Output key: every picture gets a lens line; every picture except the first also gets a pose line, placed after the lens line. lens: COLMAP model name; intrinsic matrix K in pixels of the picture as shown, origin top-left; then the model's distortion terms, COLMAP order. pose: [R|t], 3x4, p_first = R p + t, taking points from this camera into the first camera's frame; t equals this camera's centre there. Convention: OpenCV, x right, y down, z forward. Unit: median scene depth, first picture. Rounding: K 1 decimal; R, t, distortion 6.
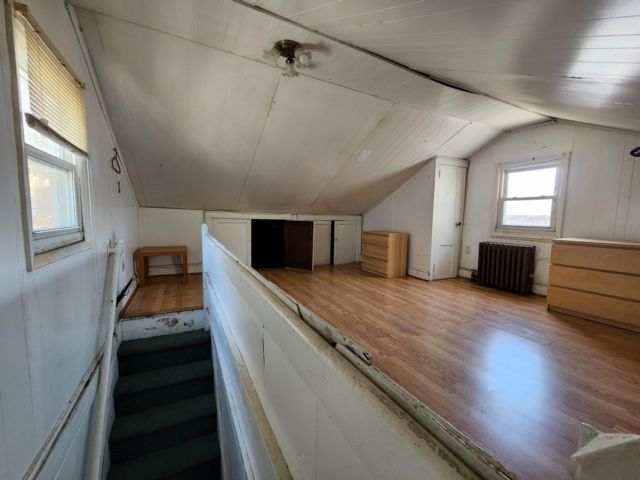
lens RADIAL K [[265.1, 0, 319.8], [0, 265.1, 239.3], [0, 0, 1]] dist [0.002793, 0.001048]
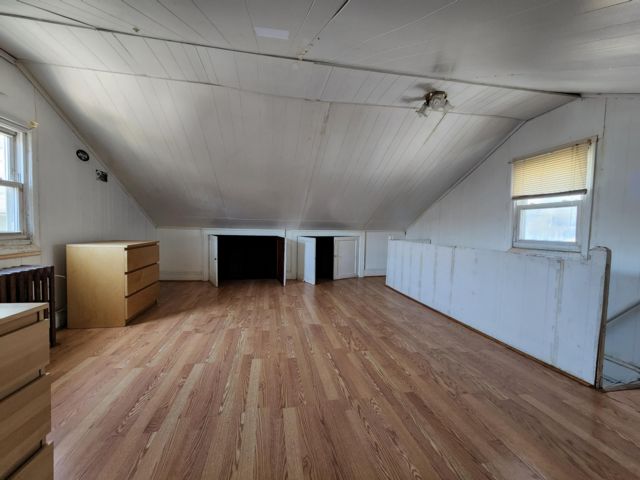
lens RADIAL K [[265.1, 0, 320.1], [0, 265.1, 240.4], [0, 0, 1]] dist [0.002793, 0.001048]
pose [[-0.957703, -0.052140, 0.282996, 0.013354], [-0.013710, 0.990598, 0.136115, -0.144551], [-0.287432, 0.126478, -0.949414, 1.659754]]
